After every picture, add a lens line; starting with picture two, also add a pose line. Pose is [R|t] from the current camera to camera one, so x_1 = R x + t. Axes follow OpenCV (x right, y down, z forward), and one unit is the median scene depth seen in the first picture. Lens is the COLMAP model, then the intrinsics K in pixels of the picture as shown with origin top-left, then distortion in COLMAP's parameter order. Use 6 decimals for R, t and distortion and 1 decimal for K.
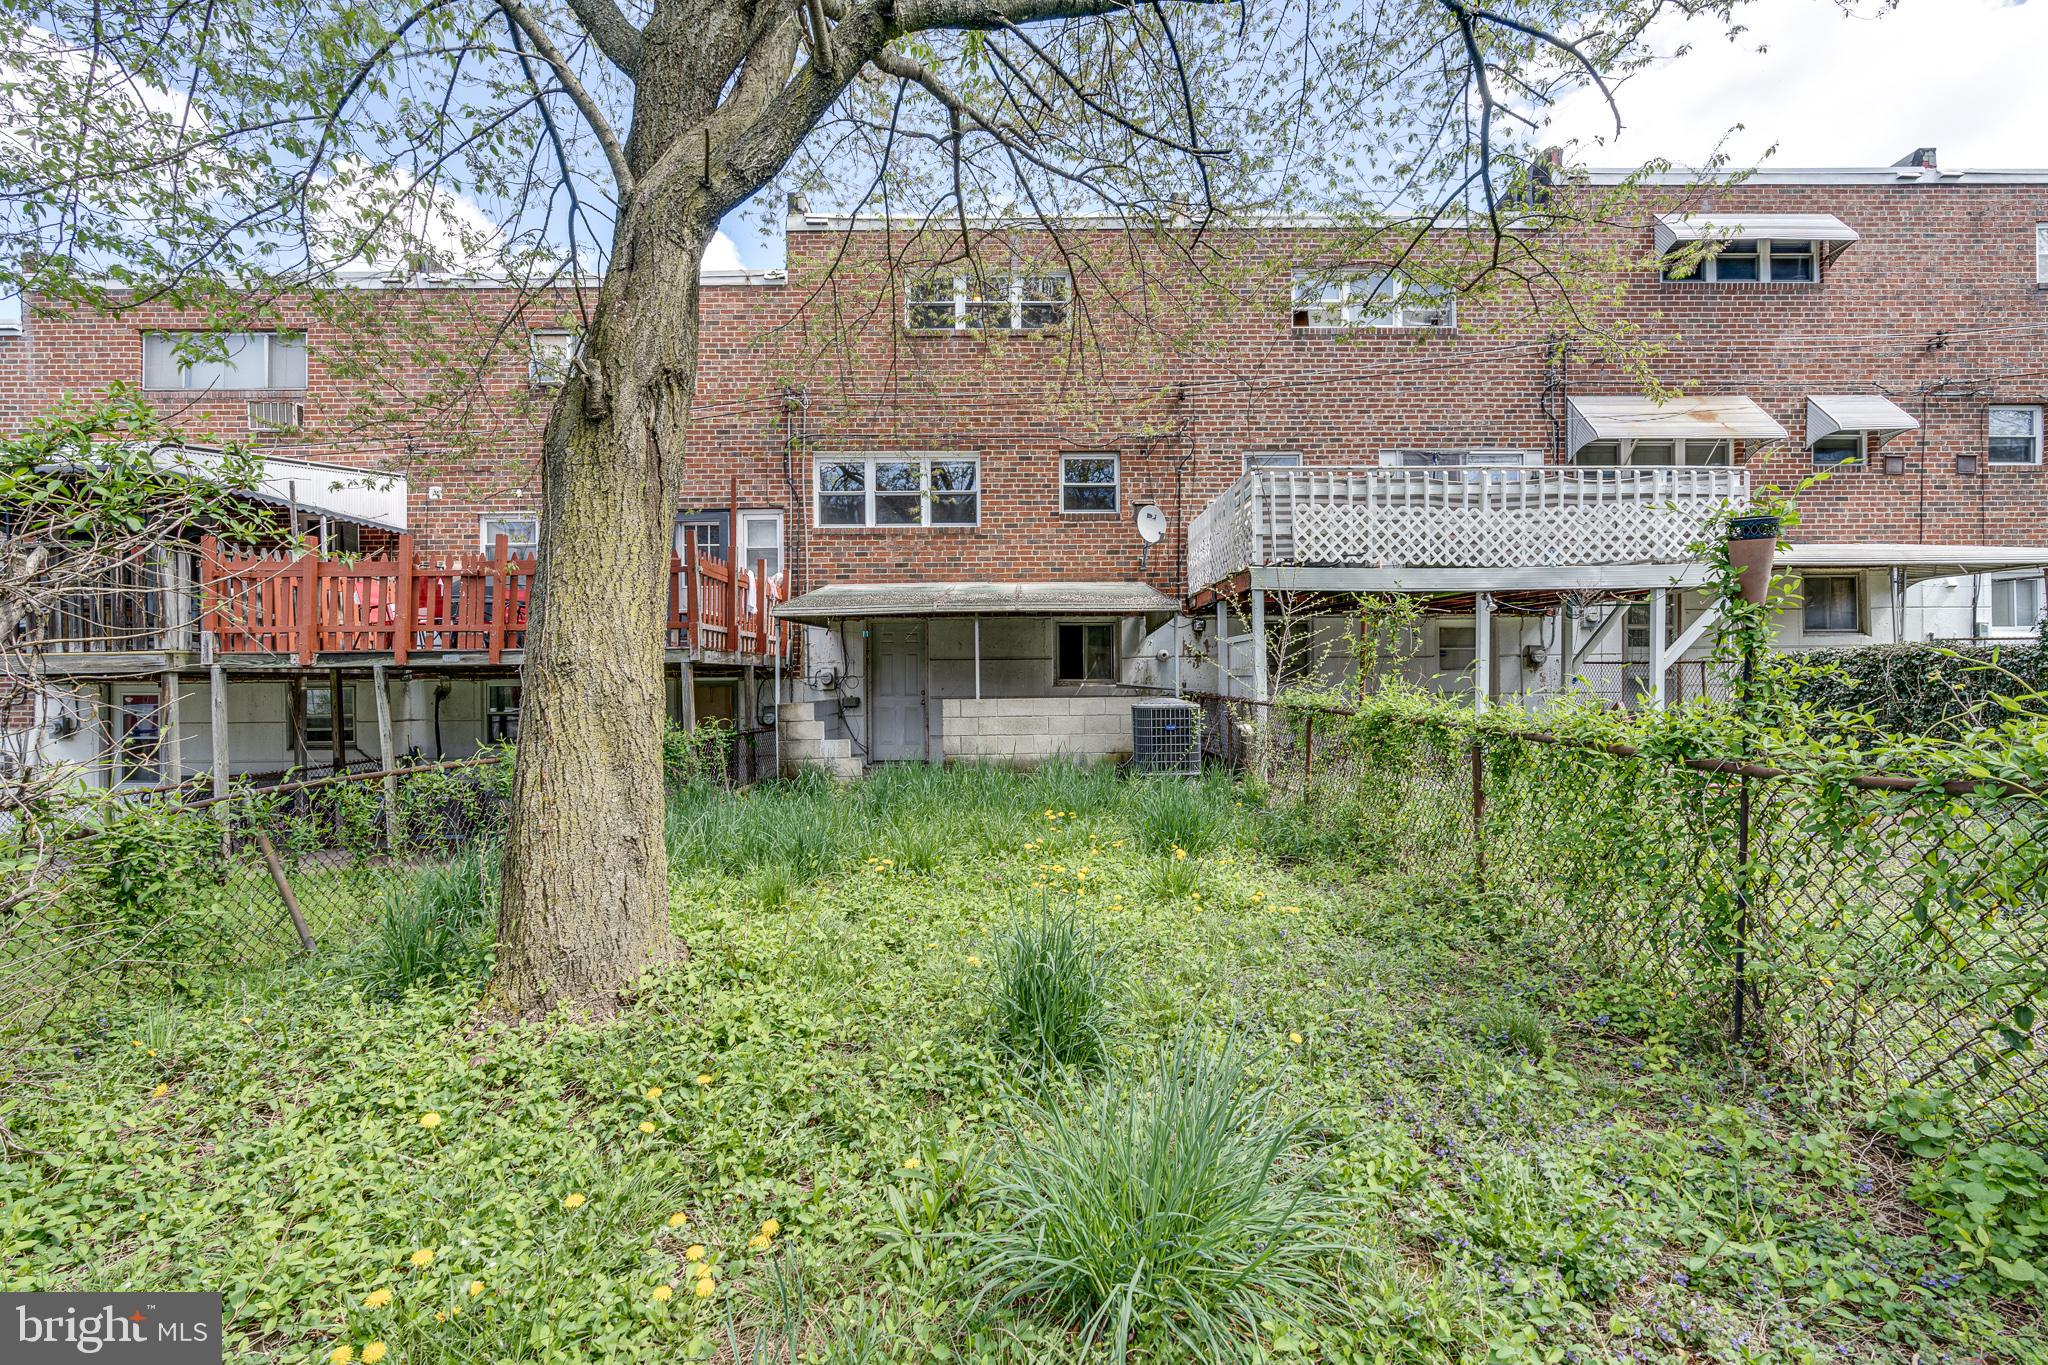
lens RADIAL K [[904.5, 0, 1024.0], [0, 904.5, 682.5], [0, 0, 1]] dist [-0.000765, 0.000992]
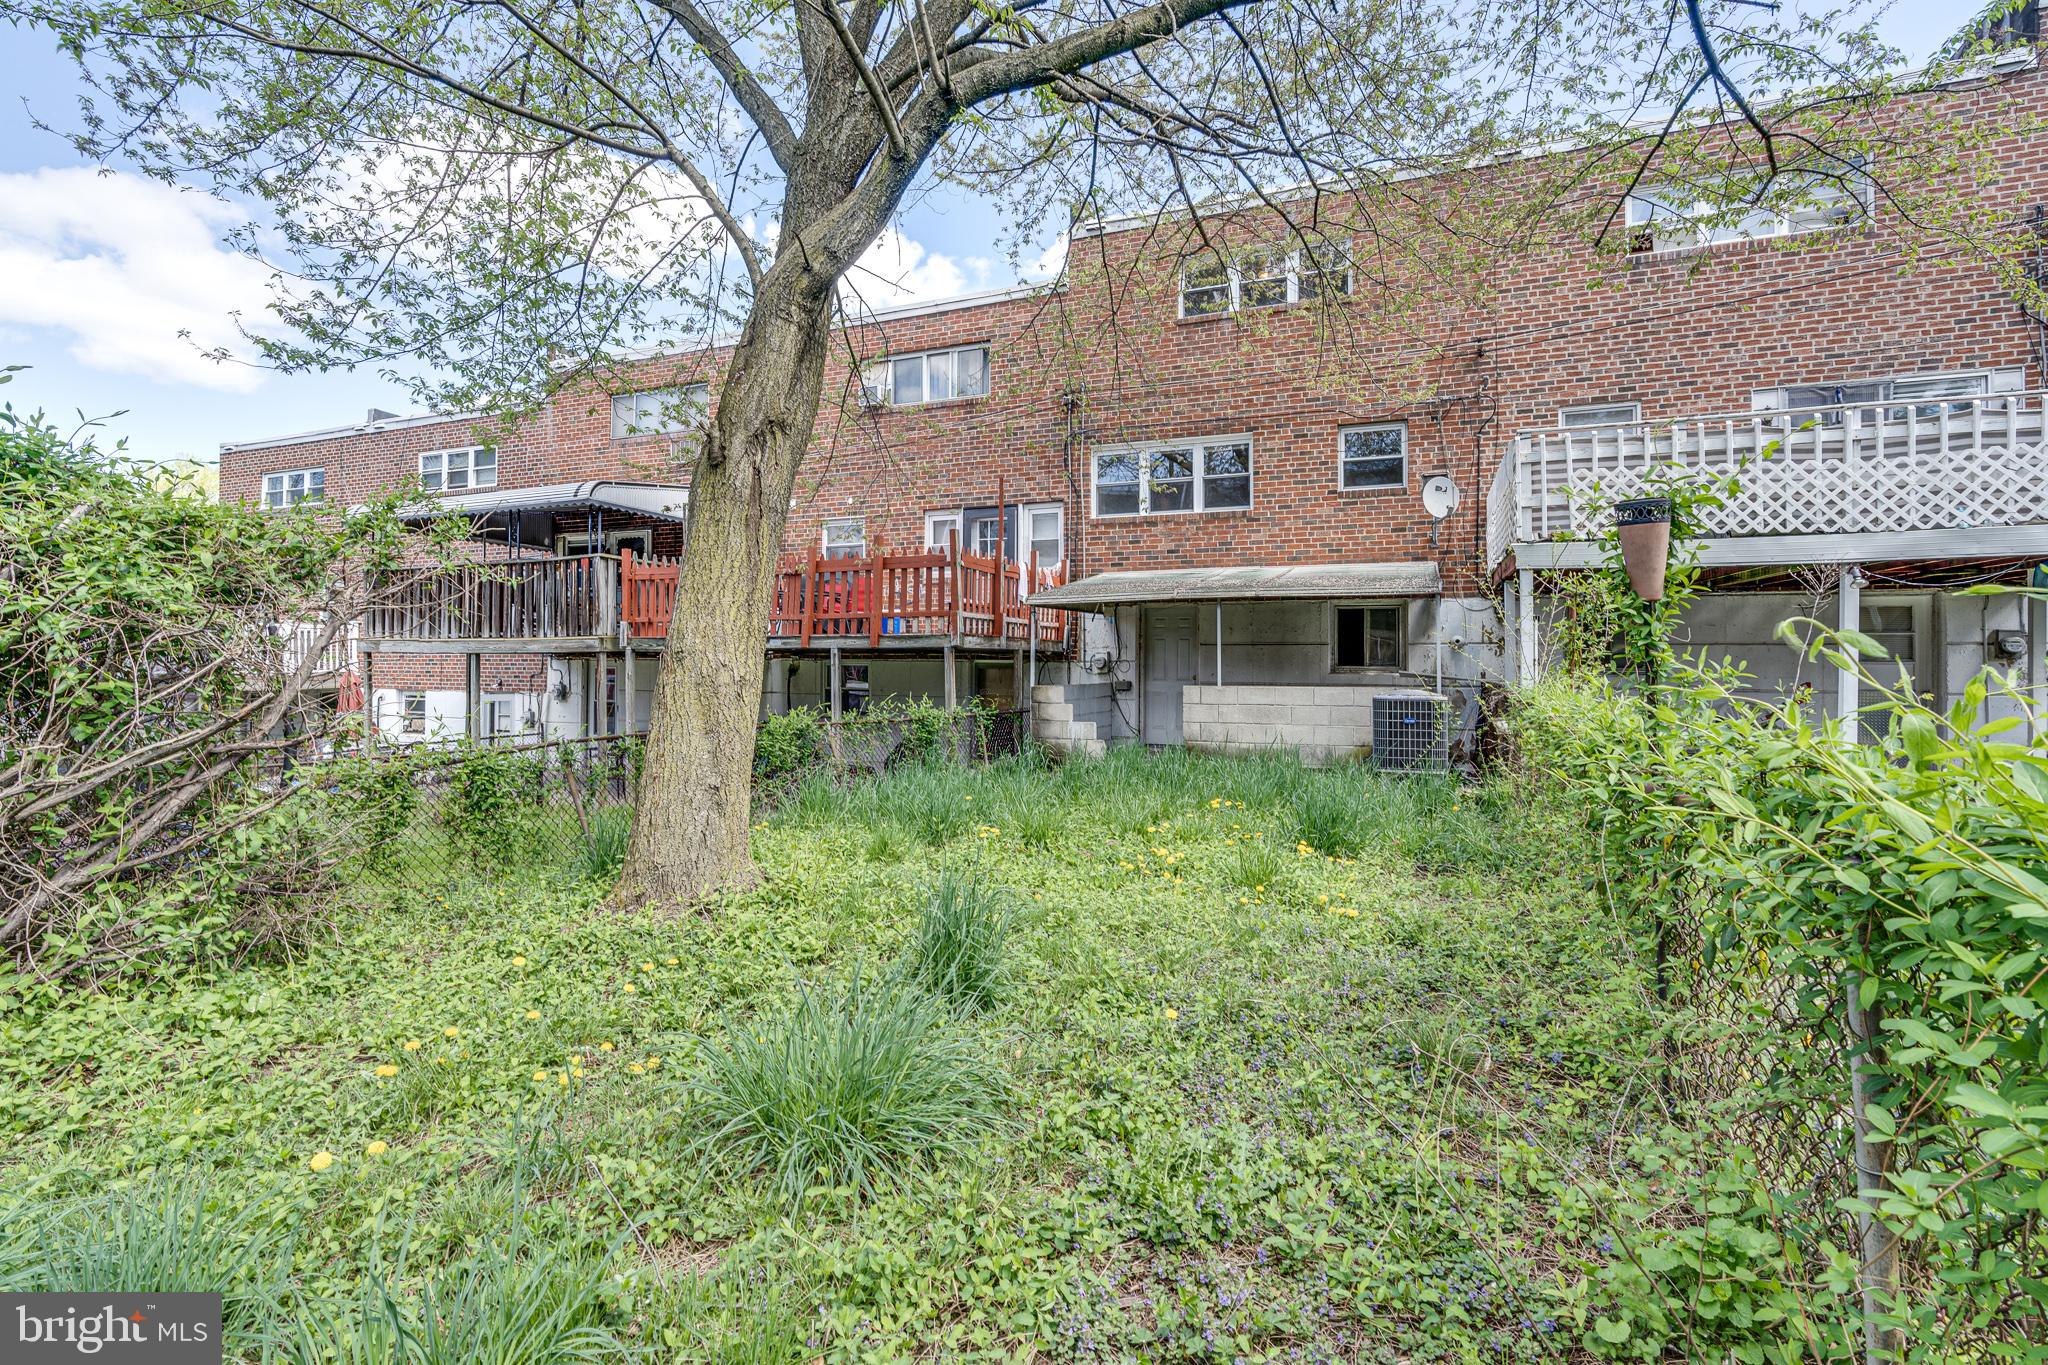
lens RADIAL K [[910.6, 0, 1006.2], [0, 910.6, 654.4], [0, 0, 1]] dist [0.009515, 0.000705]
pose [[0.926293, 0.008898, -0.376699, 0.102351], [-0.013708, 0.999855, -0.010089, -0.002351], [0.376555, 0.014509, 0.926281, -0.014887]]
